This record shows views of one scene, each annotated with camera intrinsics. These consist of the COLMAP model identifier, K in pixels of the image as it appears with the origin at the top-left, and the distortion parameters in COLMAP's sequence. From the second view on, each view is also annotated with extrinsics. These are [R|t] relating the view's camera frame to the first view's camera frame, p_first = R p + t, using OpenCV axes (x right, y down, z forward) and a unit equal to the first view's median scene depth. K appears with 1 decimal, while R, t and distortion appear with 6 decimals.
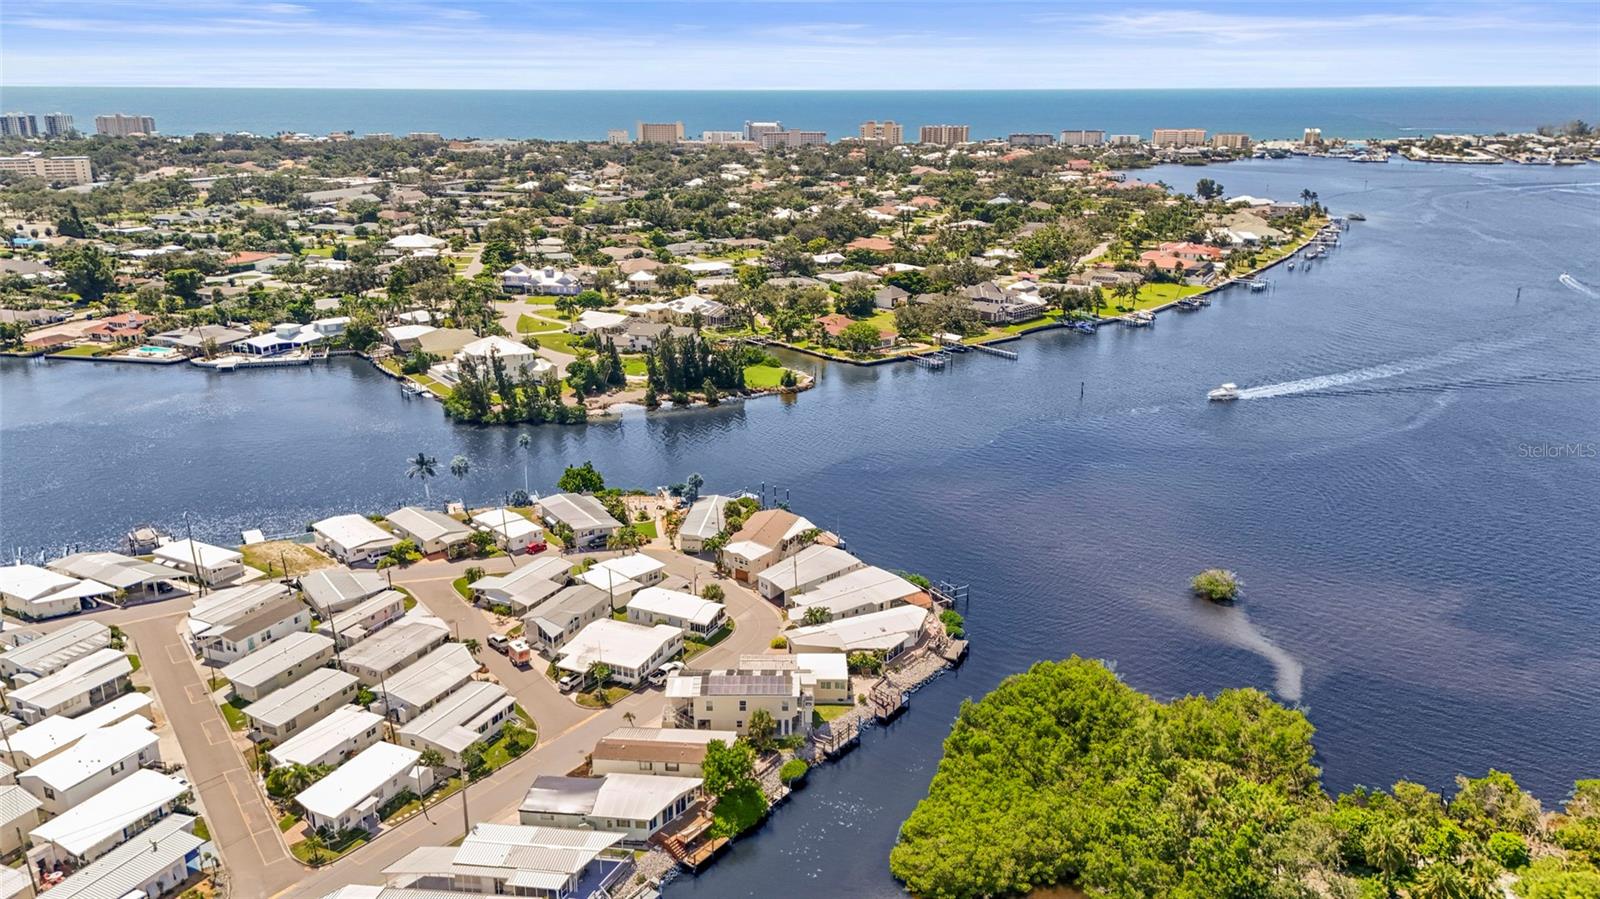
lens RADIAL K [[1182.8, 0, 803.7], [0, 1182.8, 455.9], [0, 0, 1]] dist [0.045713, -0.032758]
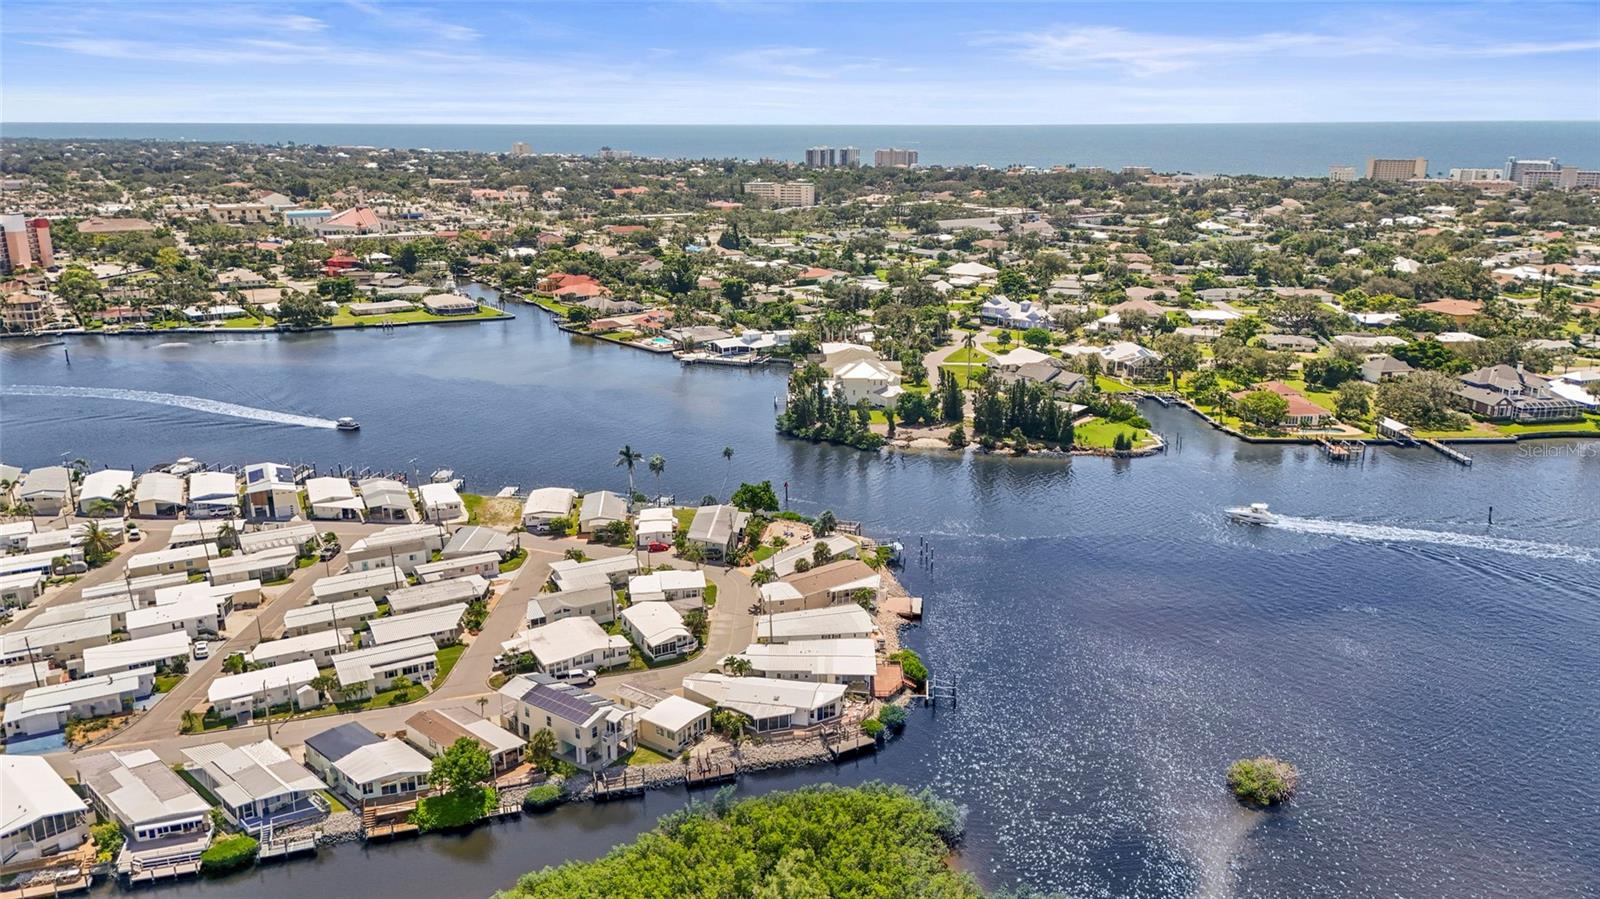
lens RADIAL K [[1182.8, 0, 803.1], [0, 1182.8, 450.4], [0, 0, 1]] dist [0.045713, -0.032758]
pose [[0.799693, 0.157739, -0.579318, 0.330952], [-0.175741, 0.984110, 0.025364, -0.040410], [0.574113, 0.081527, 0.814707, 0.131785]]
